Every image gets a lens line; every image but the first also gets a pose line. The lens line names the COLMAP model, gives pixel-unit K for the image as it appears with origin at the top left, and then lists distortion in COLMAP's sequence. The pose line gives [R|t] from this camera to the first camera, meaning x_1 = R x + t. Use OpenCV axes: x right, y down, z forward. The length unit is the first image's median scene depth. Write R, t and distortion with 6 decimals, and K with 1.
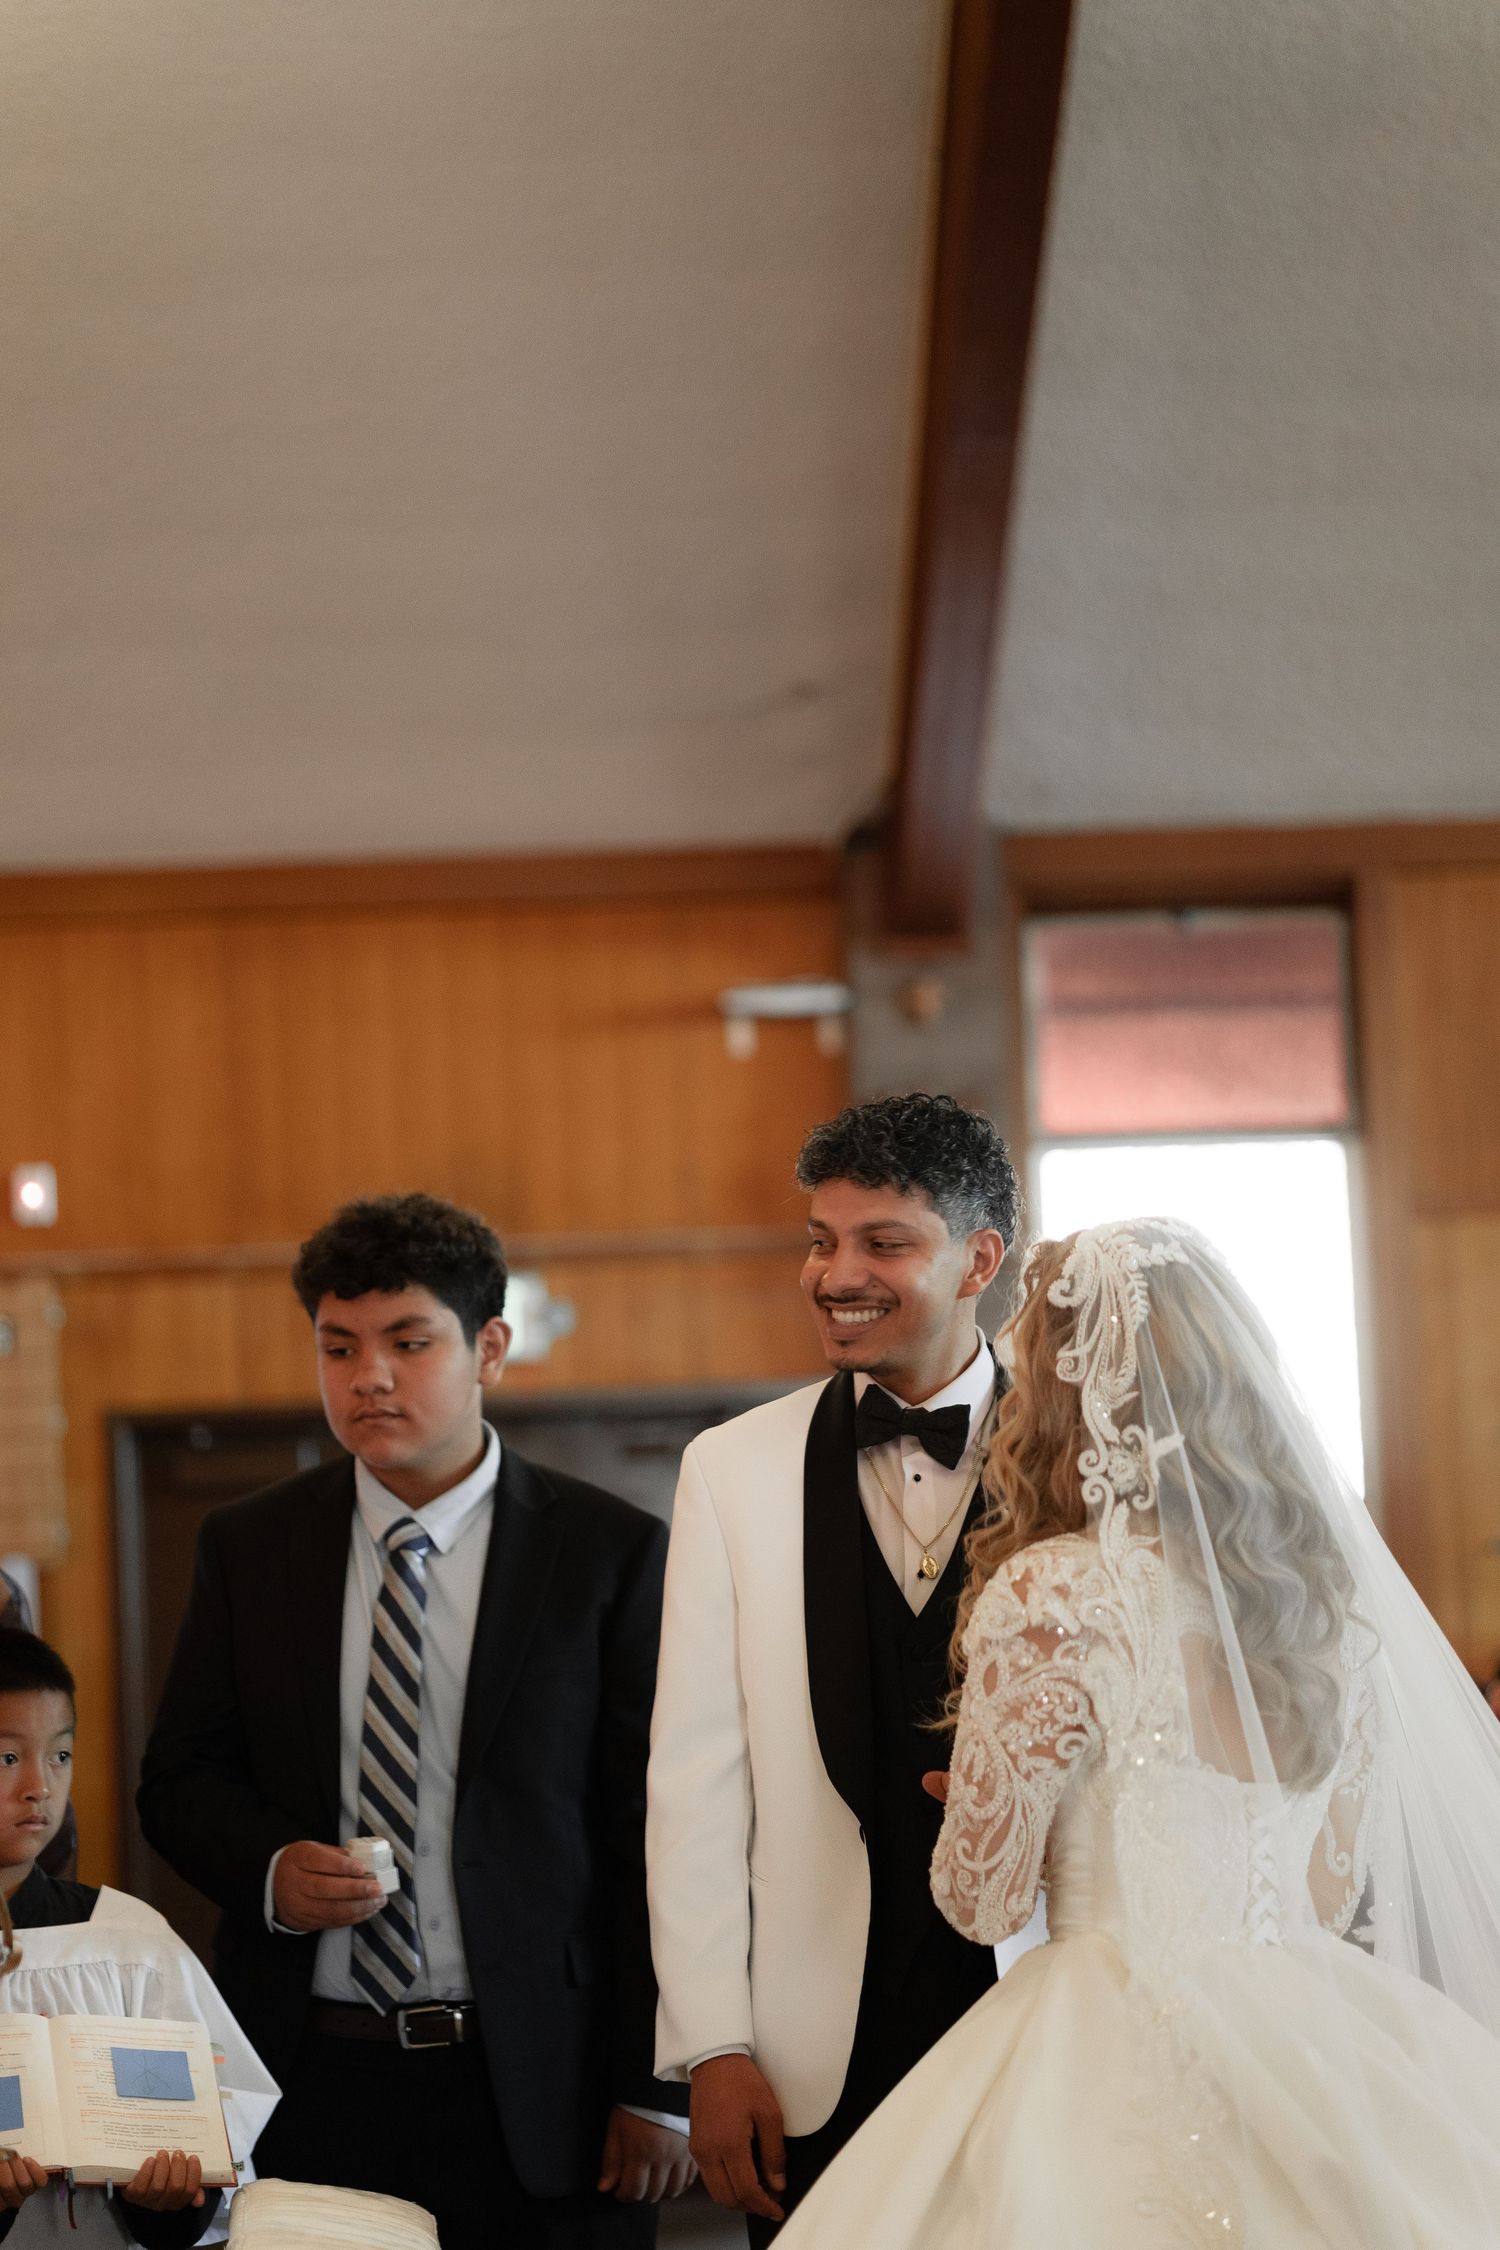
lens RADIAL K [[5115.7, 0, 750.0], [0, 5115.7, 1125.0], [0, 0, 1]] dist [0.121512, -1.900054]
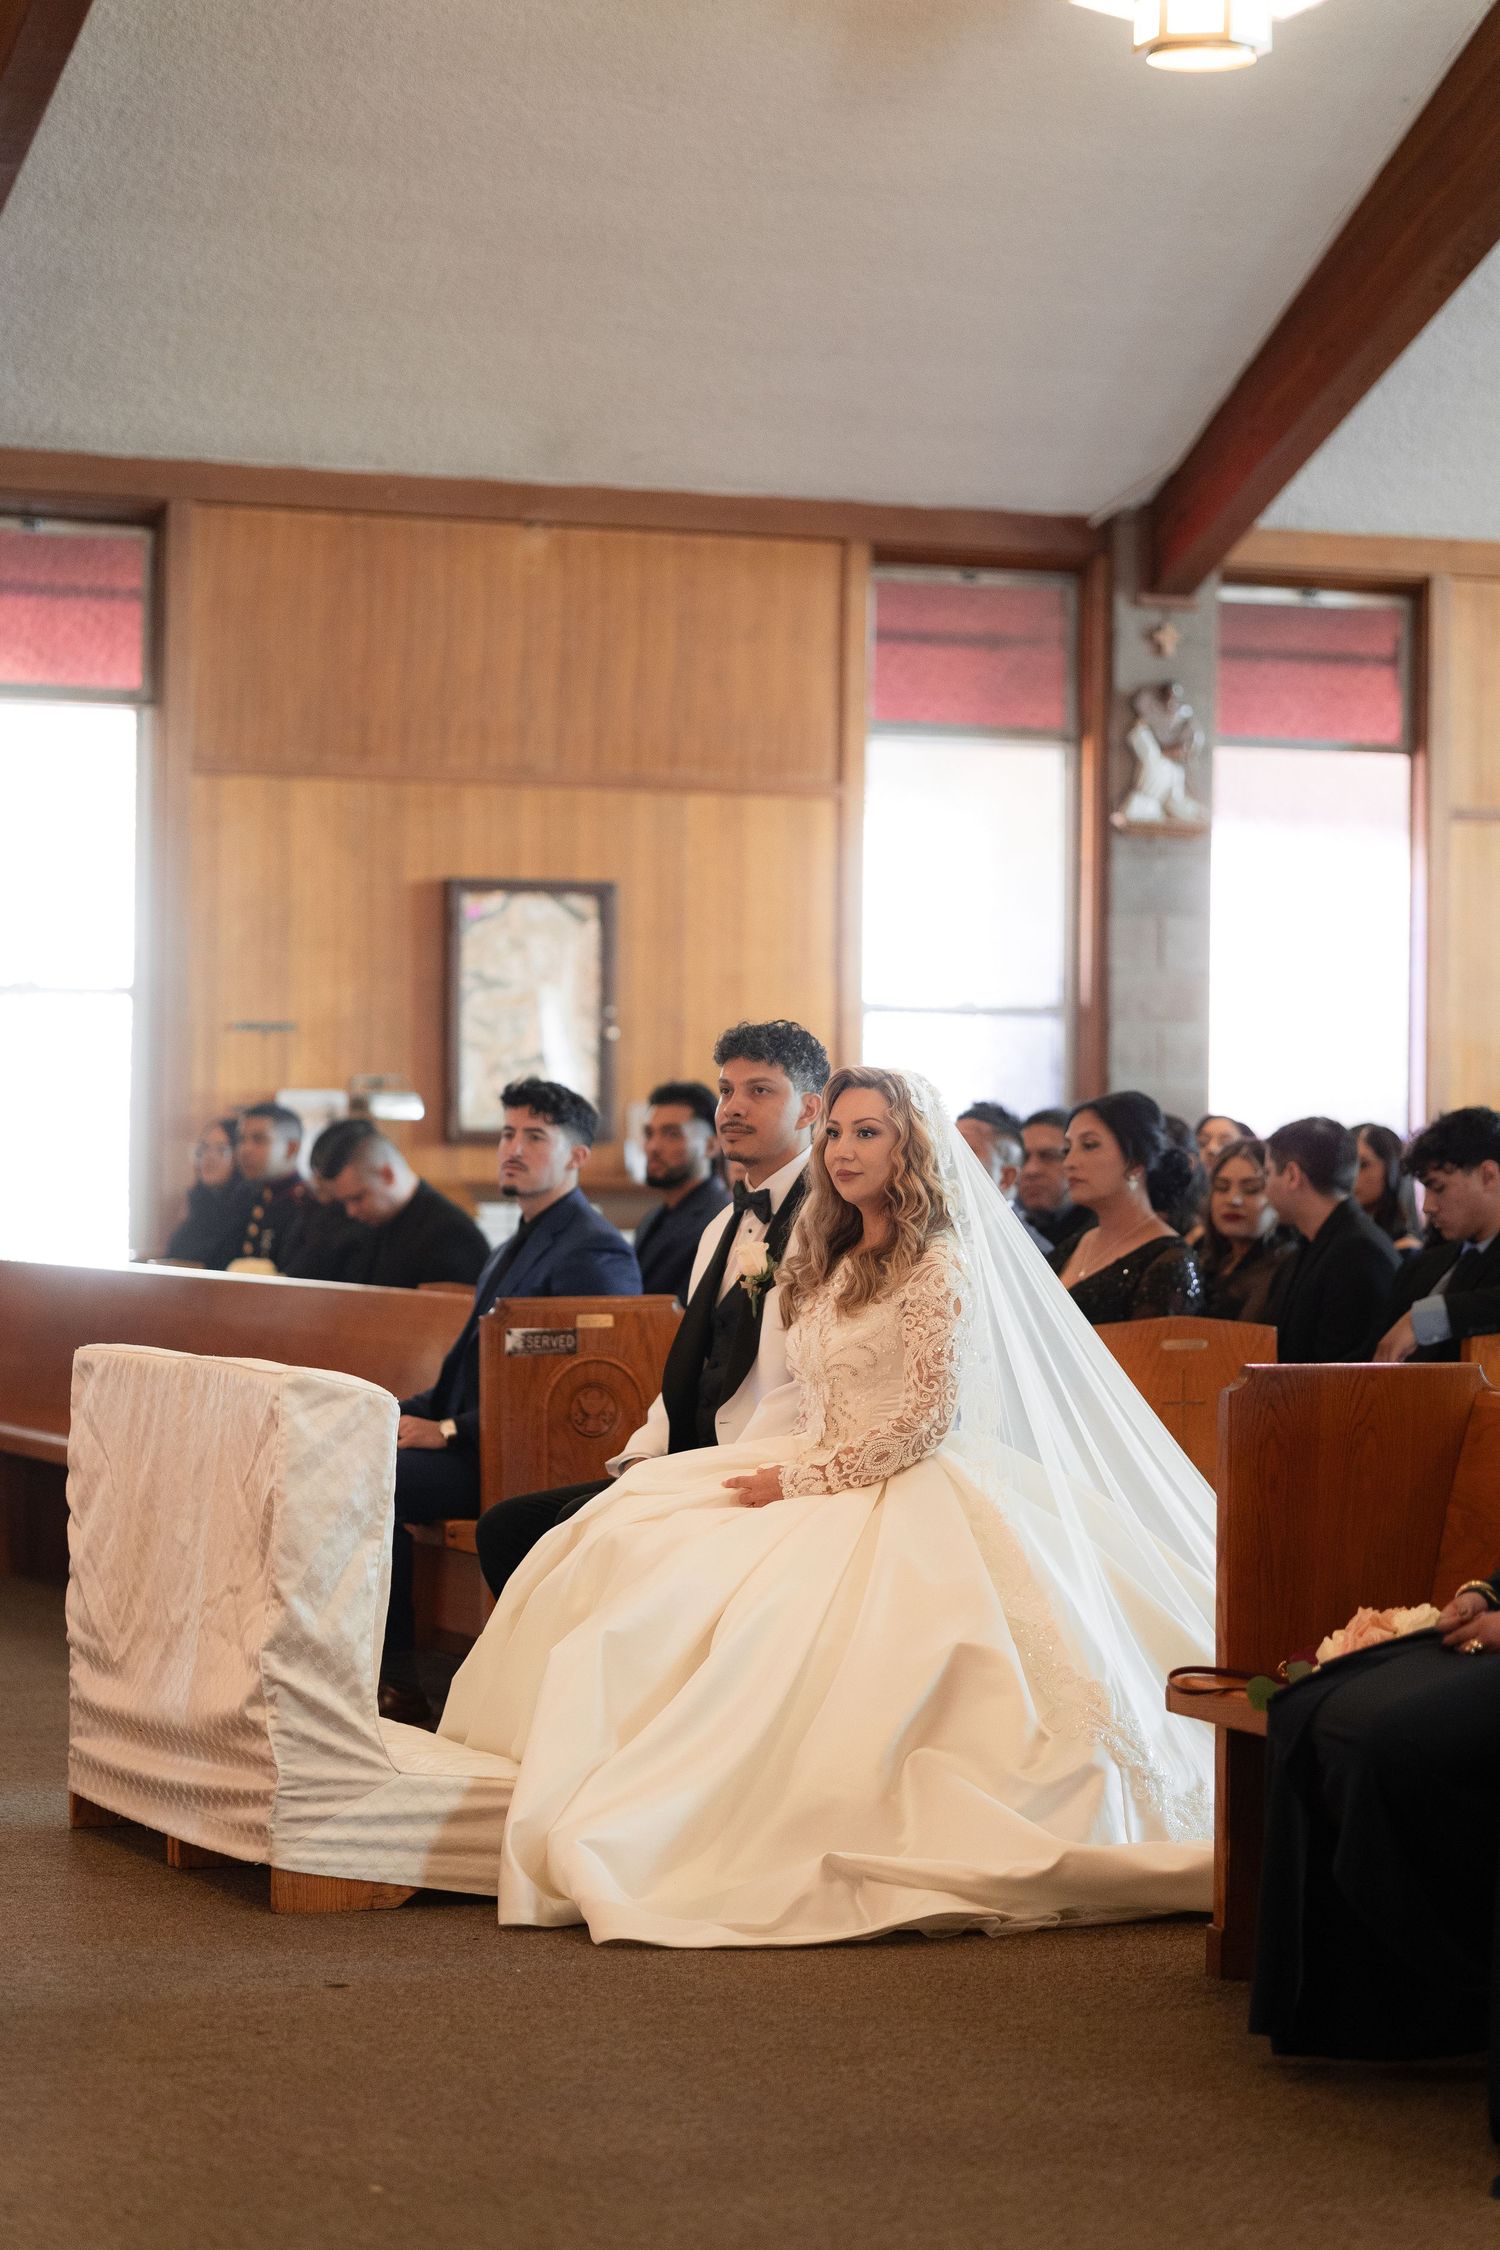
lens RADIAL K [[5148.0, 0, 750.0], [0, 5148.0, 1125.0], [0, 0, 1]] dist [0.384237, -4.783435]
pose [[0.932912, 0.047510, 0.356955, -0.201752], [-0.083437, 0.992802, 0.085925, -0.017585], [-0.350304, -0.109944, 0.930161, -0.278220]]
